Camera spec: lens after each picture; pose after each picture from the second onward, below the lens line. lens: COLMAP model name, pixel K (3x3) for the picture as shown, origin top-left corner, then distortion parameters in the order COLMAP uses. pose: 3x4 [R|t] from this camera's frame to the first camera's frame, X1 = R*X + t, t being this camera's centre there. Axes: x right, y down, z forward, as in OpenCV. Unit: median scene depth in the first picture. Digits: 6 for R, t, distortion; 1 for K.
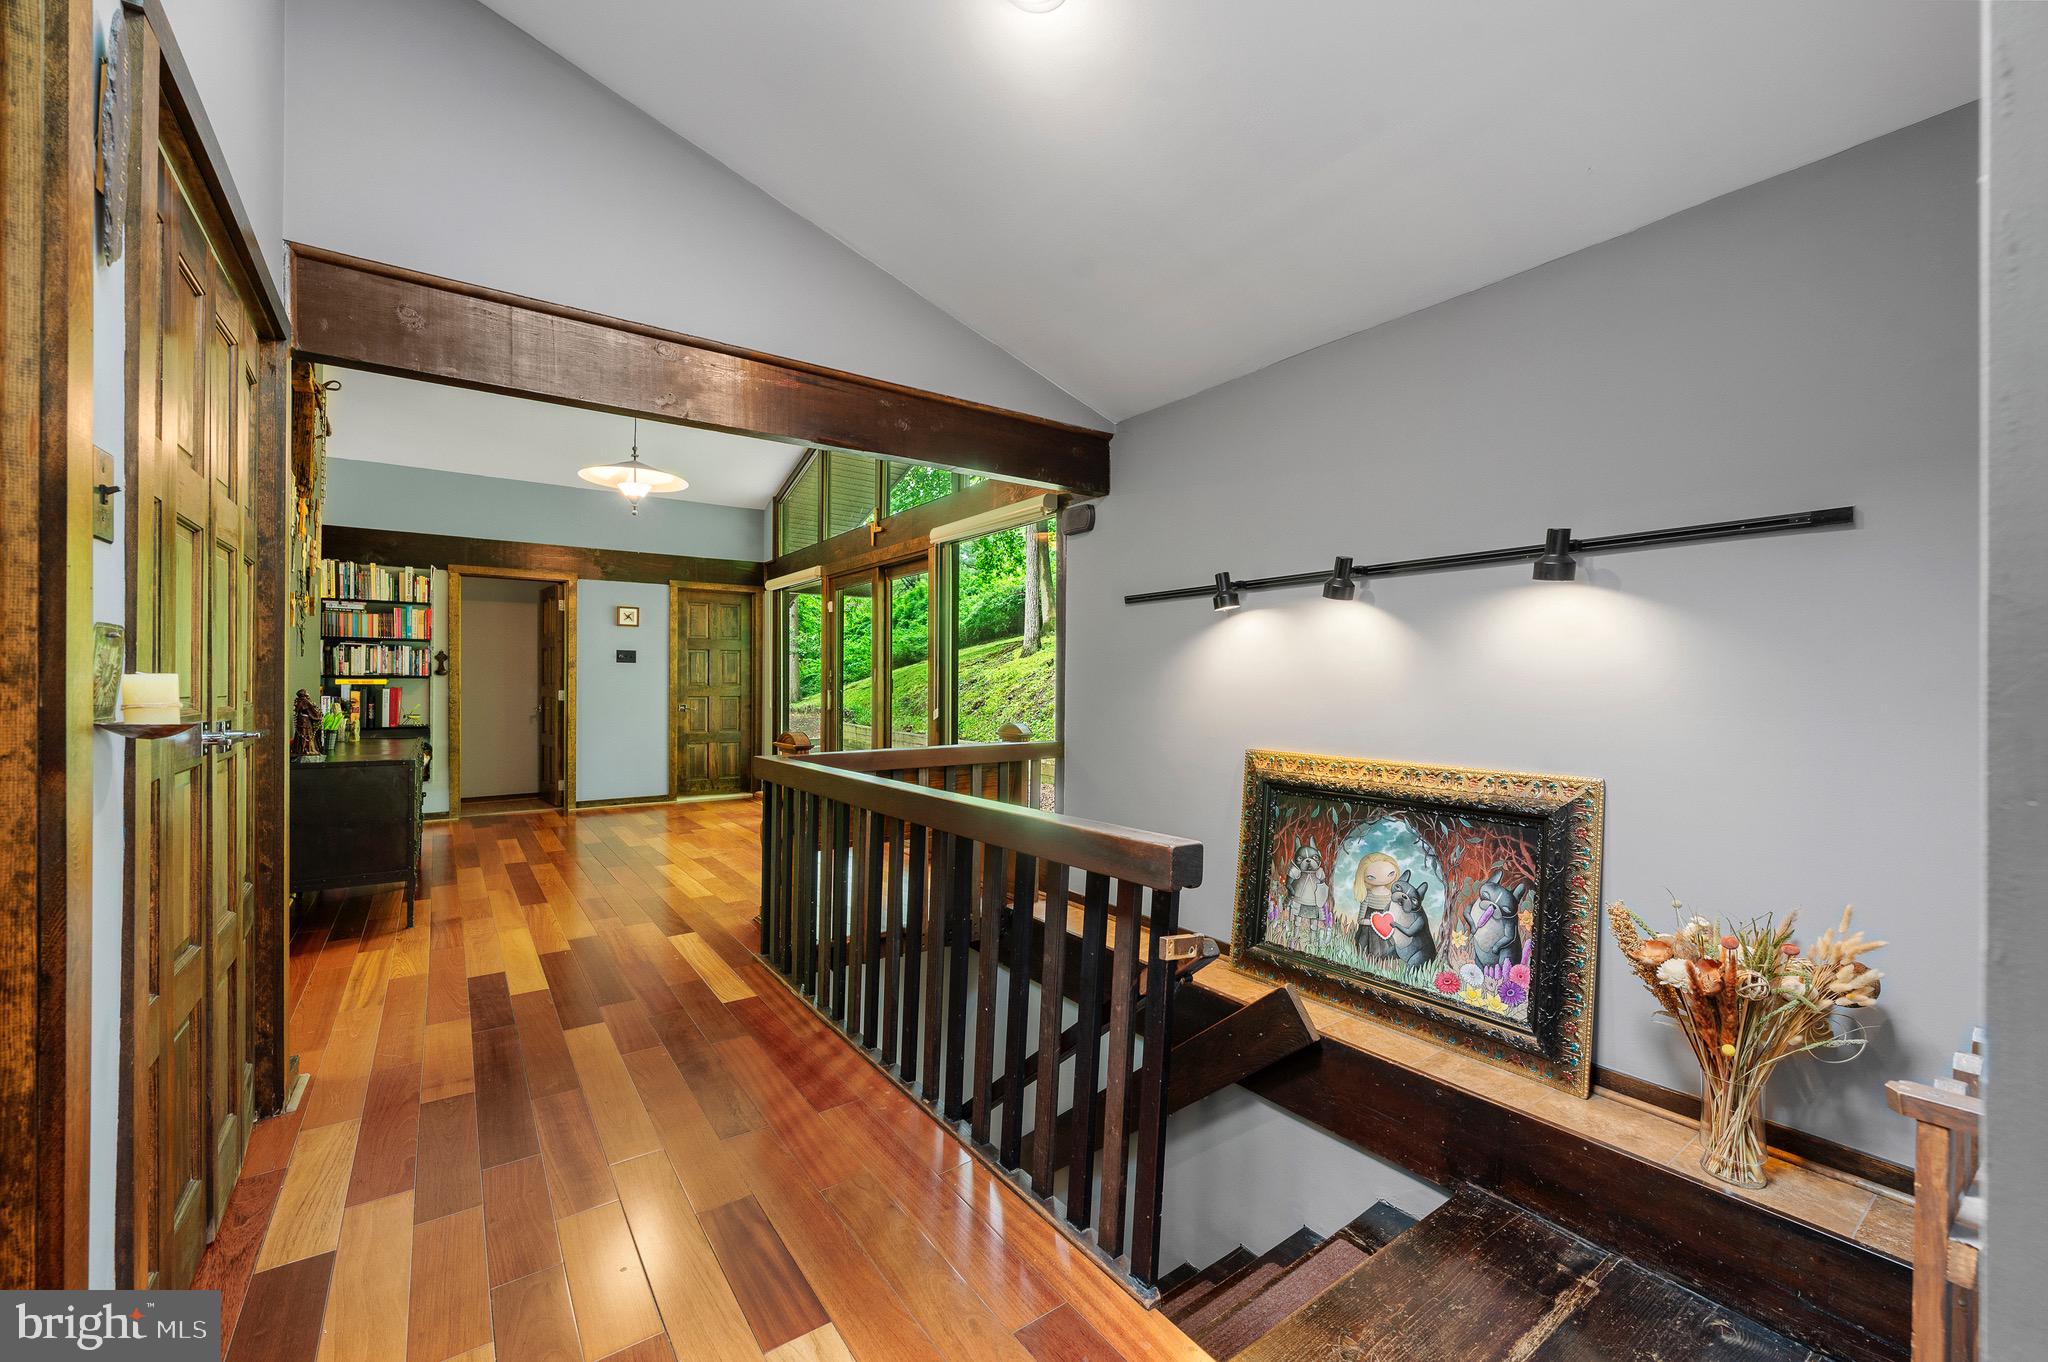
lens RADIAL K [[822.3, 0, 1024.0], [0, 822.3, 692.0], [0, 0, 1]] dist [-0.000308, -0.000492]
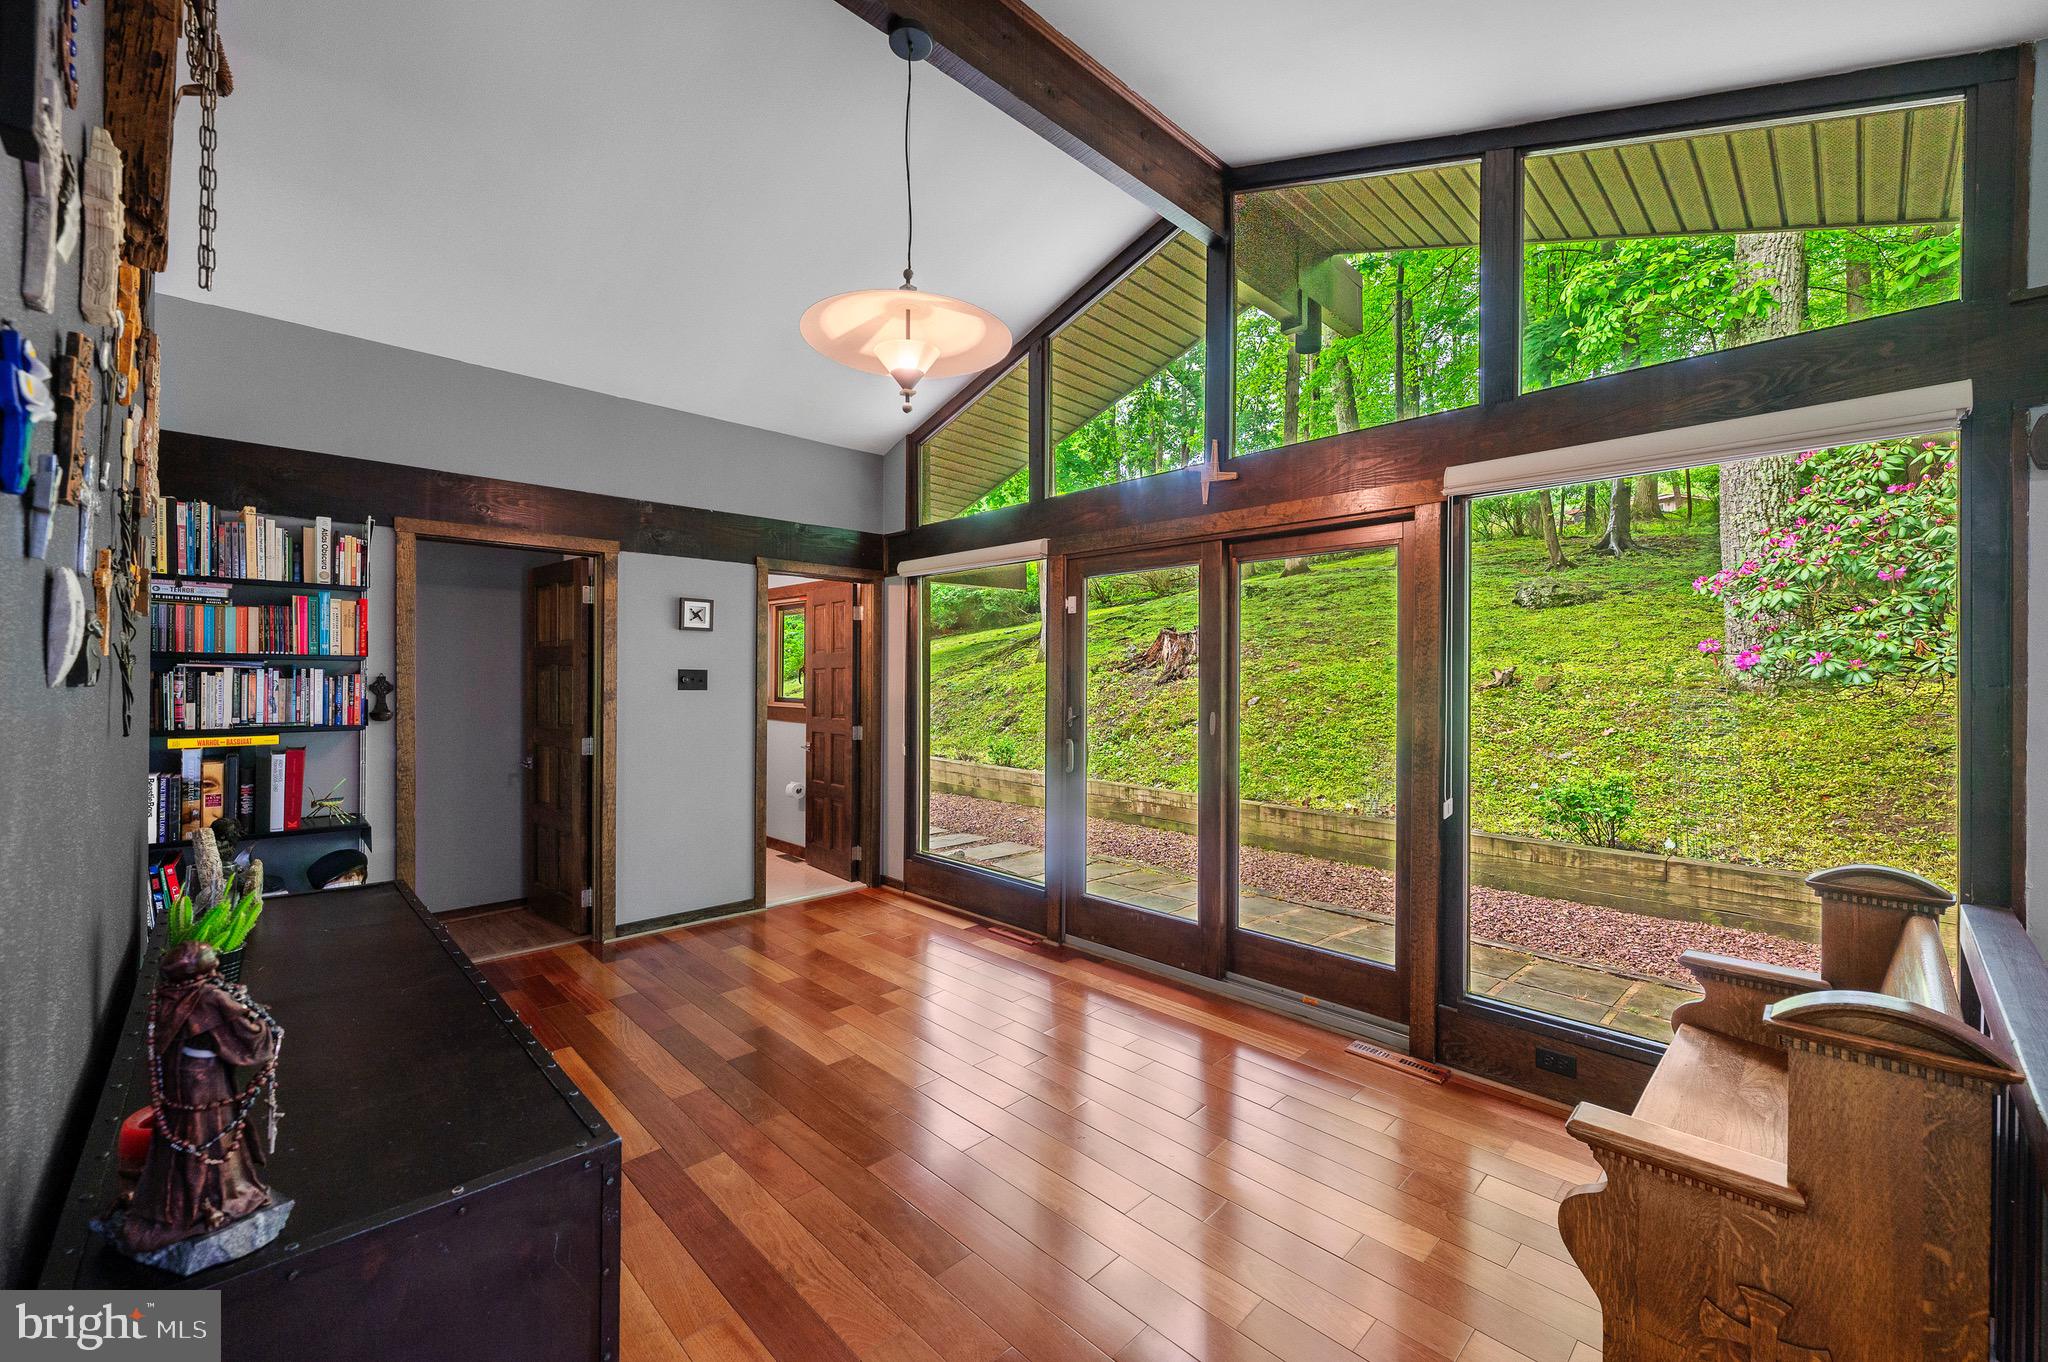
lens RADIAL K [[822.3, 0, 1026.7], [0, 822.3, 684.2], [0, 0, 1]] dist [-0.000308, -0.000492]
pose [[0.988550, 0.000266, 0.150891, -0.387449], [0.000056, 0.999998, -0.002129, -0.045401], [-0.150891, 0.002113, 0.988548, 0.418684]]
